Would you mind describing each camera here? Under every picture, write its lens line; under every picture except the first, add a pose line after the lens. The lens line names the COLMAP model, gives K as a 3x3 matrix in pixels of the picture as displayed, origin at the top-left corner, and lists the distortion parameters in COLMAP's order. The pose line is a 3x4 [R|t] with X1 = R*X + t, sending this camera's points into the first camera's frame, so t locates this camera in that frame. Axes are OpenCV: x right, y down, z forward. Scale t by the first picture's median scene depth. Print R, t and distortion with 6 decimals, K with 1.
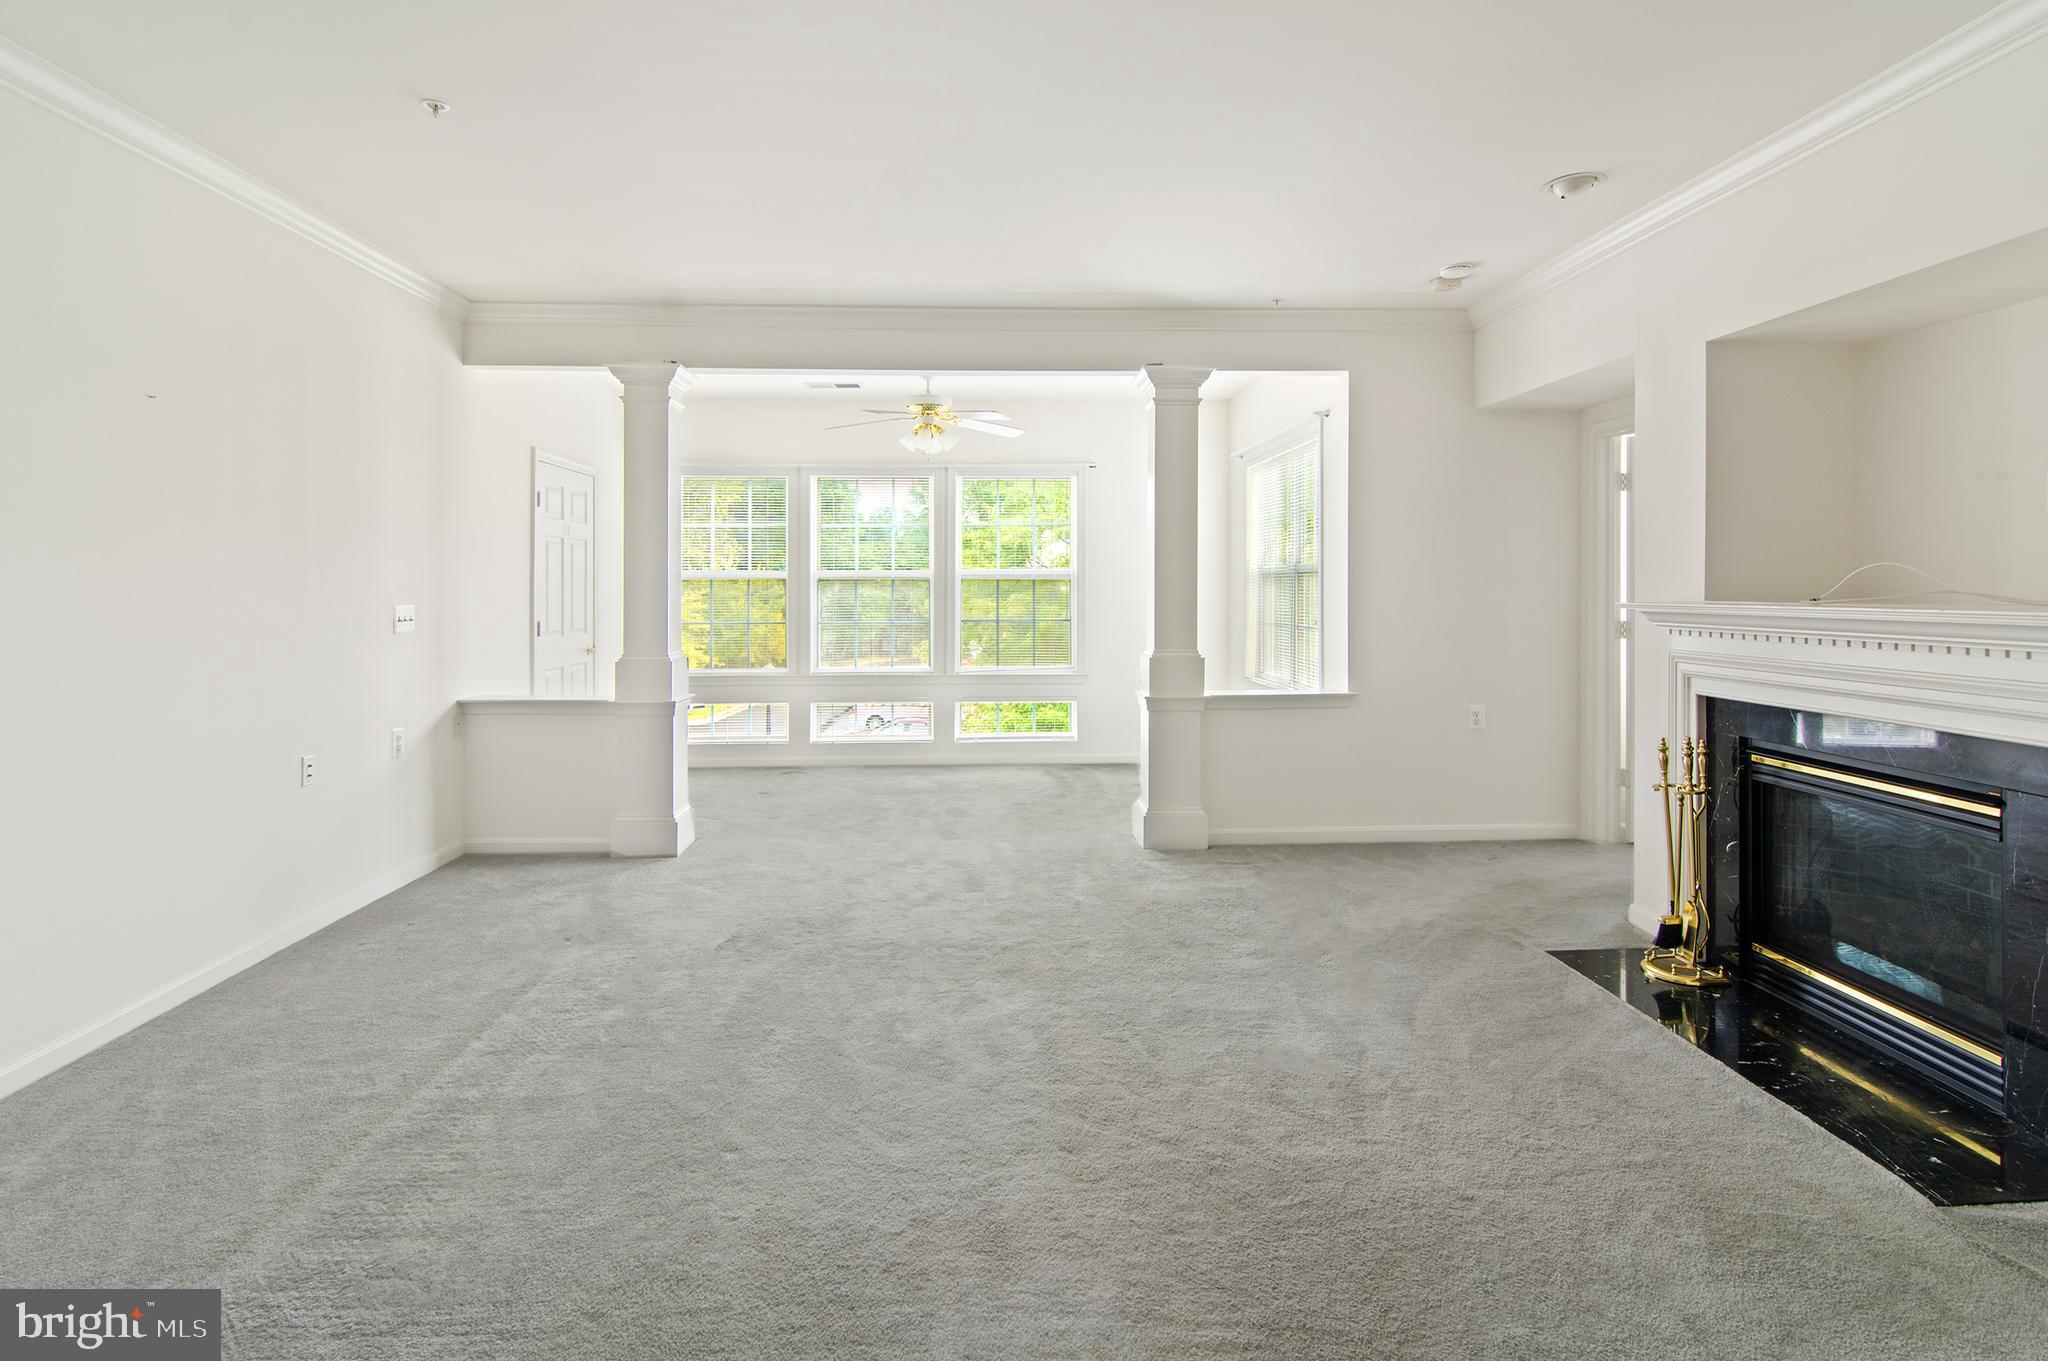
lens RADIAL K [[1030.5, 0, 1025.7], [0, 1030.5, 587.8], [0, 0, 1]] dist [-0.008858, -0.002776]
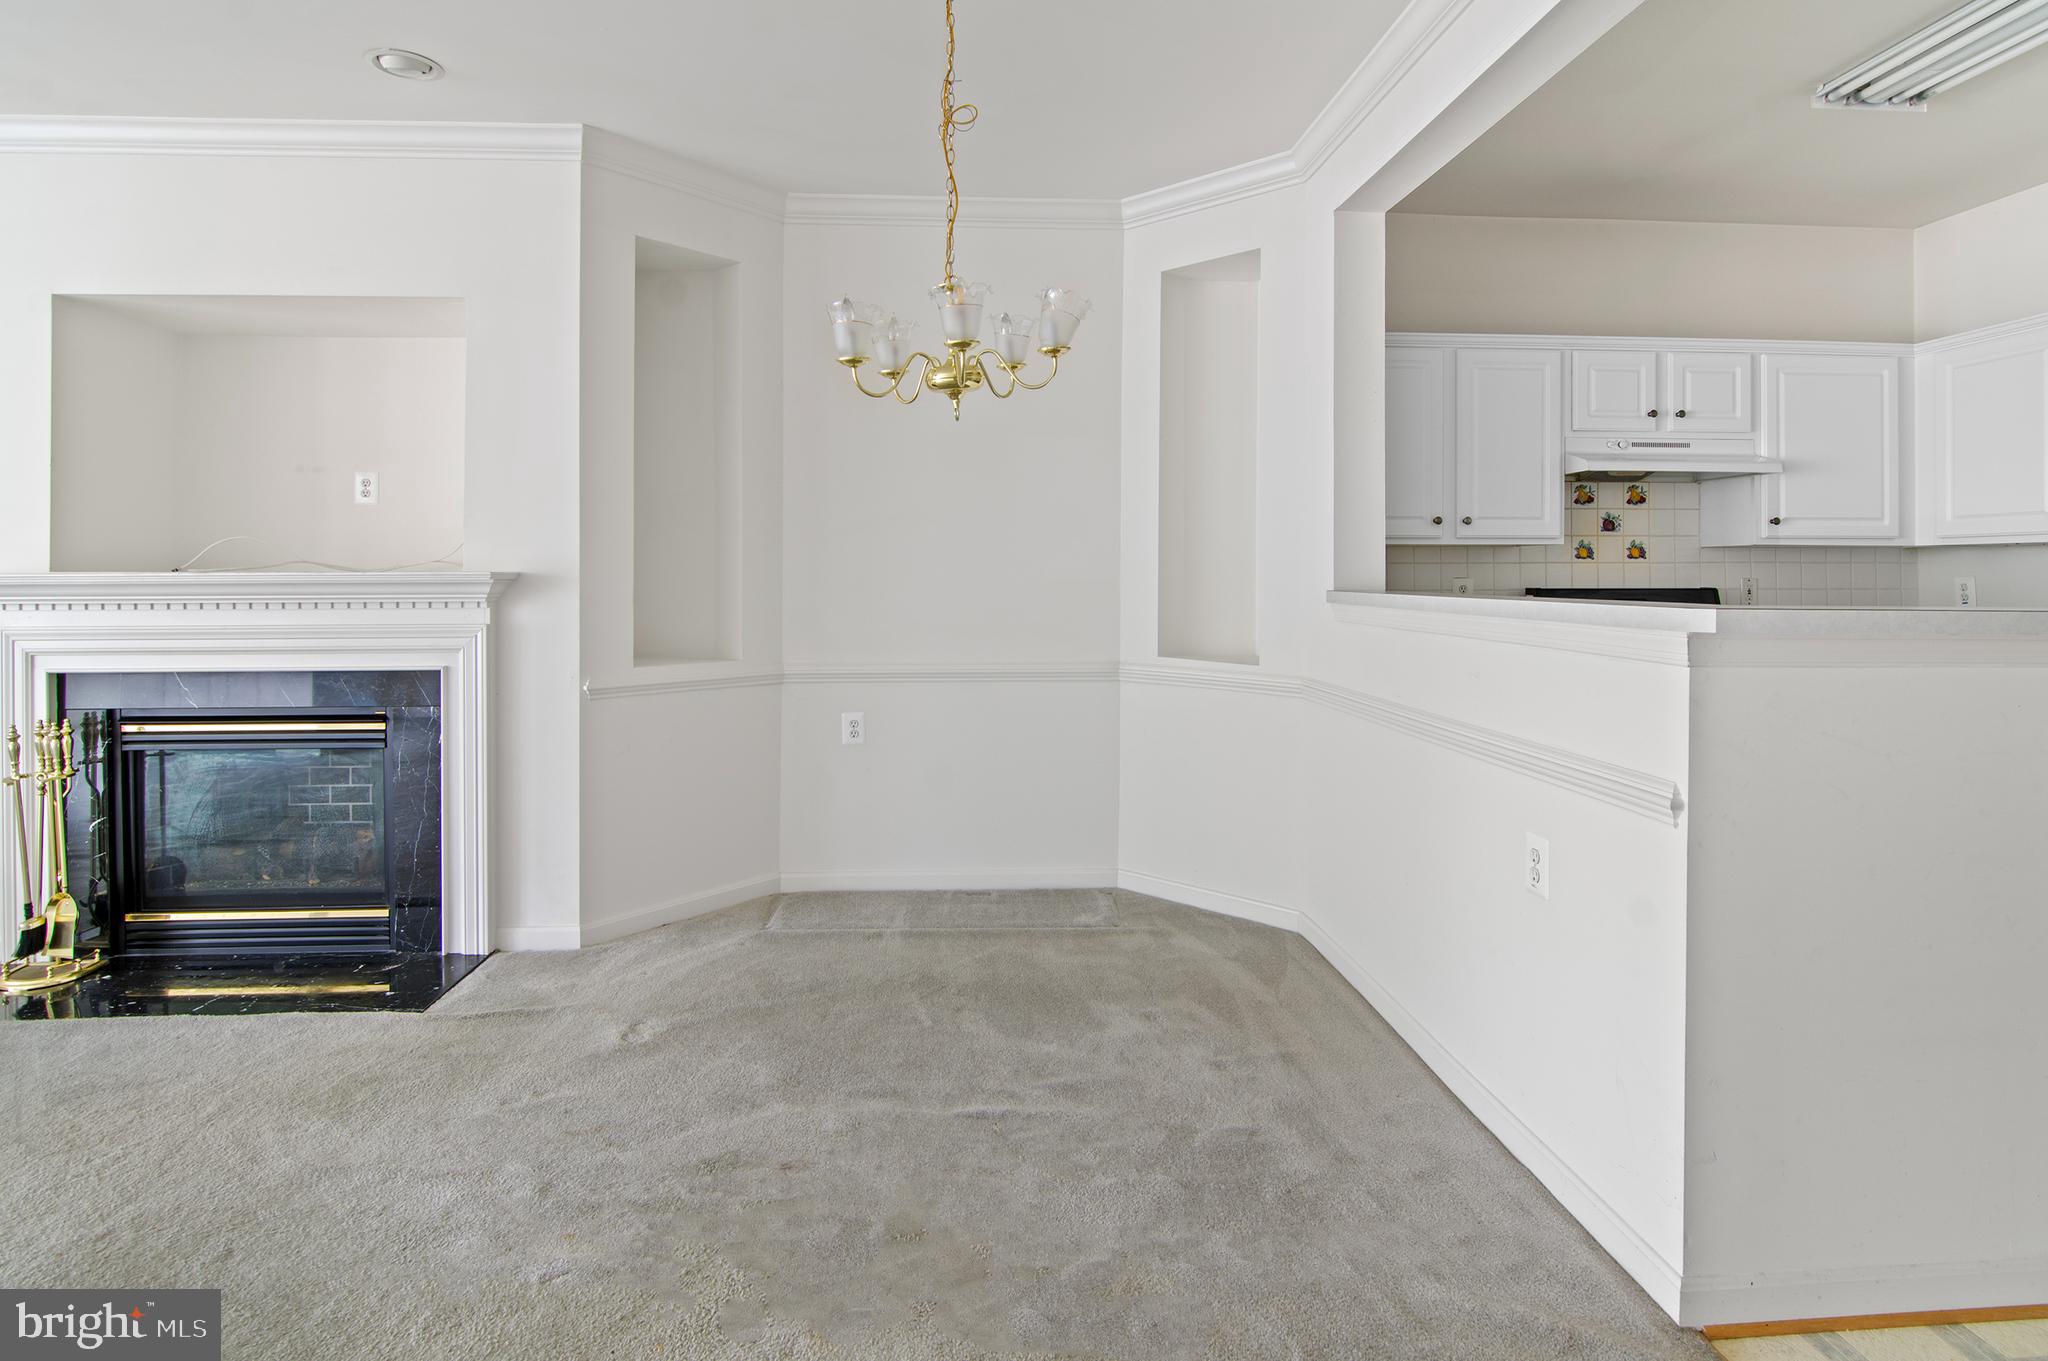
lens RADIAL K [[1030.5, 0, 1017.7], [0, 1030.5, 575.4], [0, 0, 1]] dist [-0.008858, -0.002776]
pose [[-0.018624, 0.001422, 0.999826, -0.199845], [0.005222, 0.999985, -0.001325, 0.015342], [-0.999813, 0.005197, -0.018631, 0.100428]]
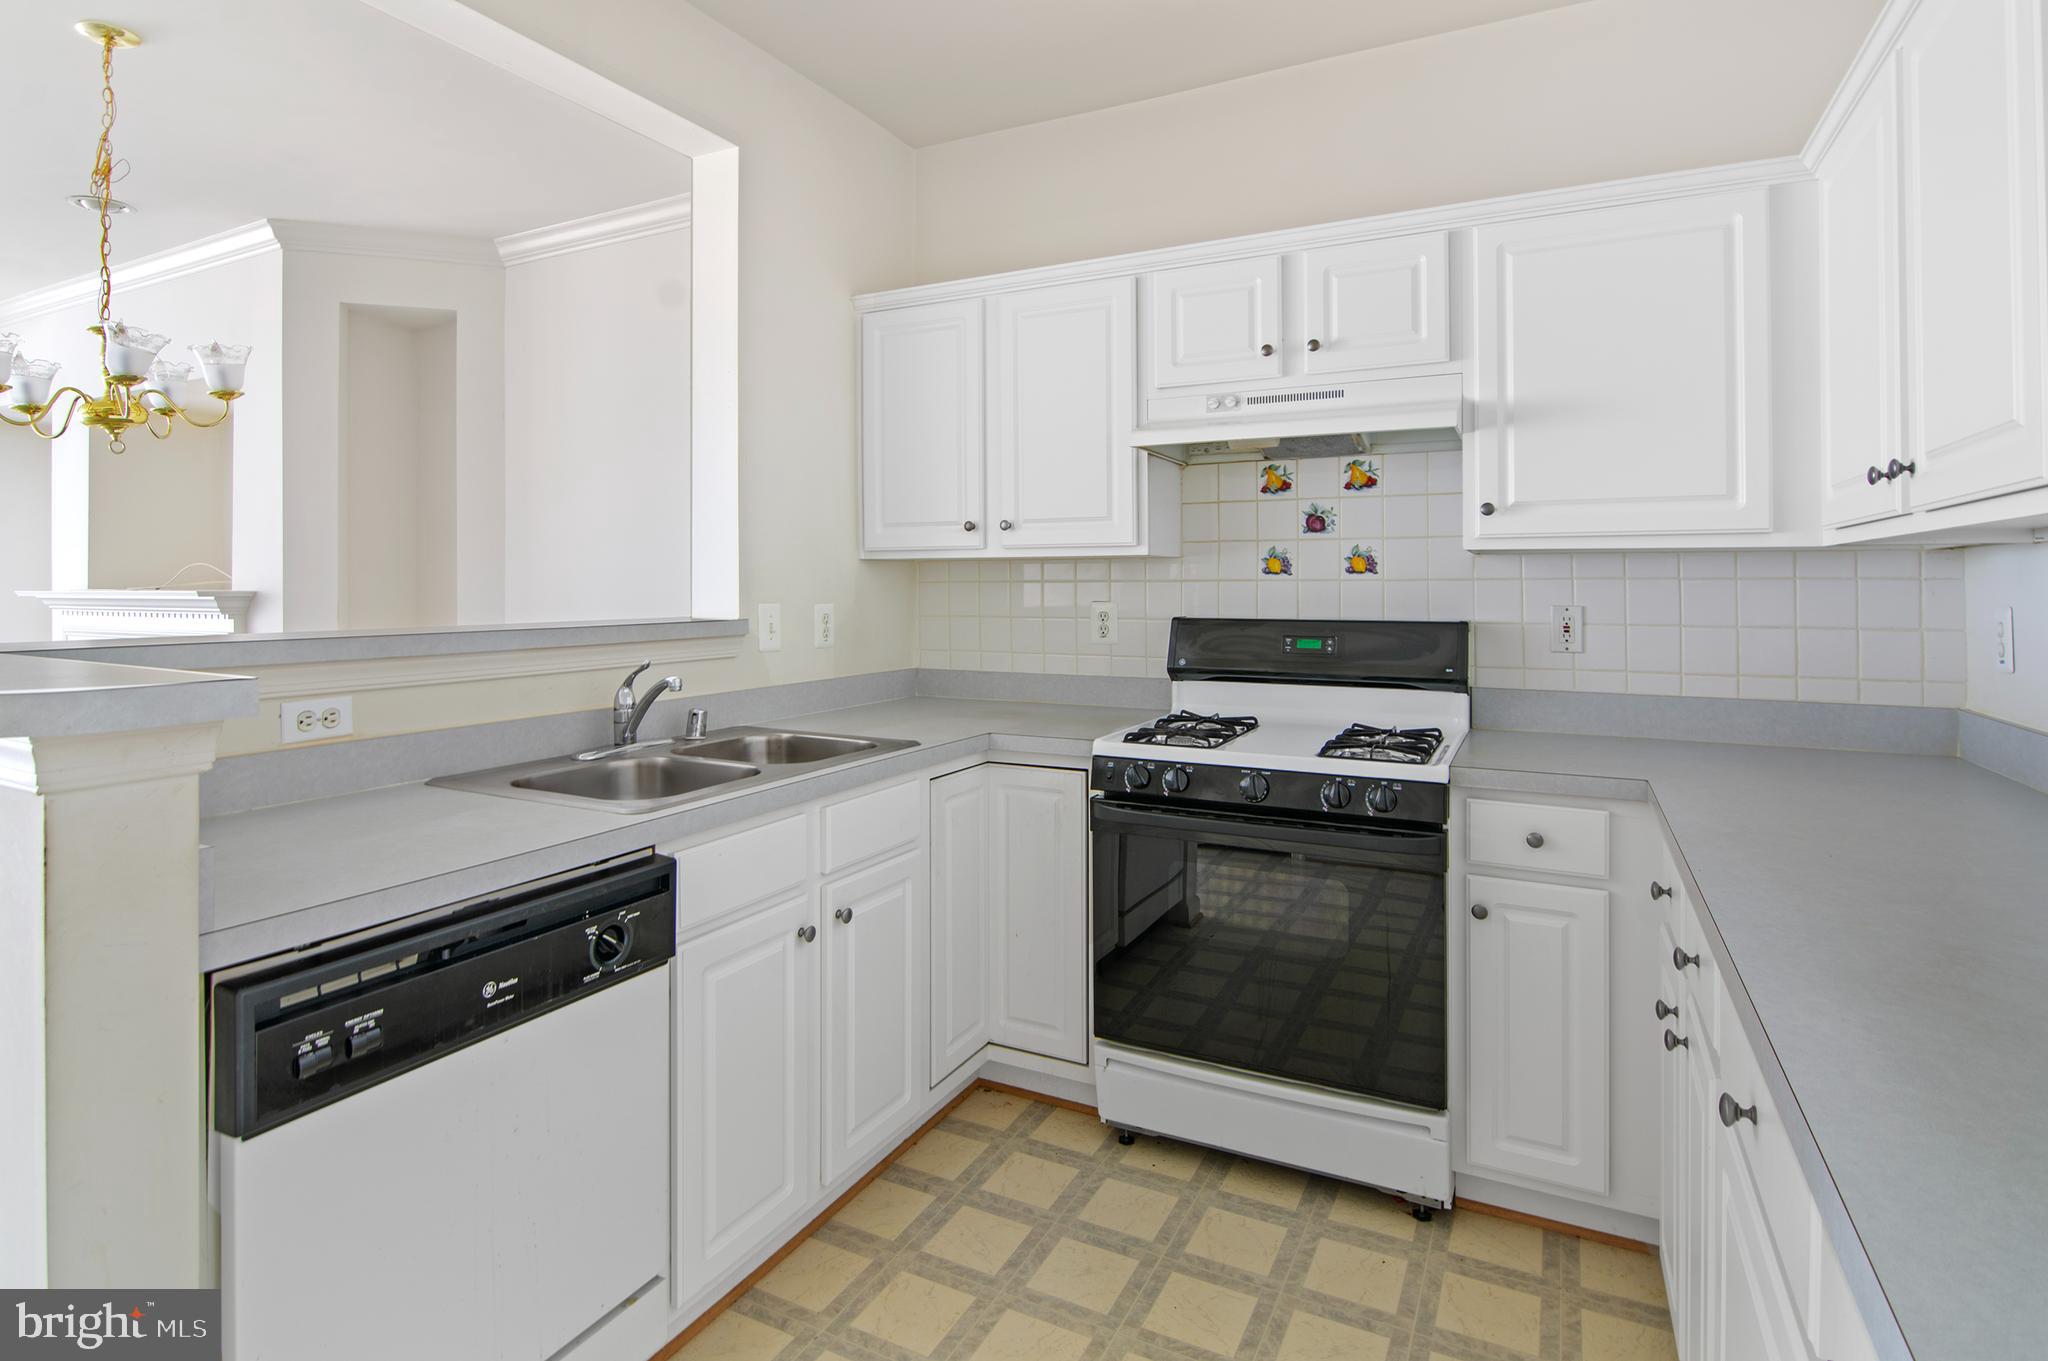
lens RADIAL K [[1030.5, 0, 1009.7], [0, 1030.5, 577.8], [0, 0, 1]] dist [-0.008858, -0.002776]
pose [[0.496998, 0.008533, 0.867710, 0.070713], [0.002691, 0.999932, -0.011375, 0.010913], [-0.867747, 0.007989, 0.496941, -0.537142]]
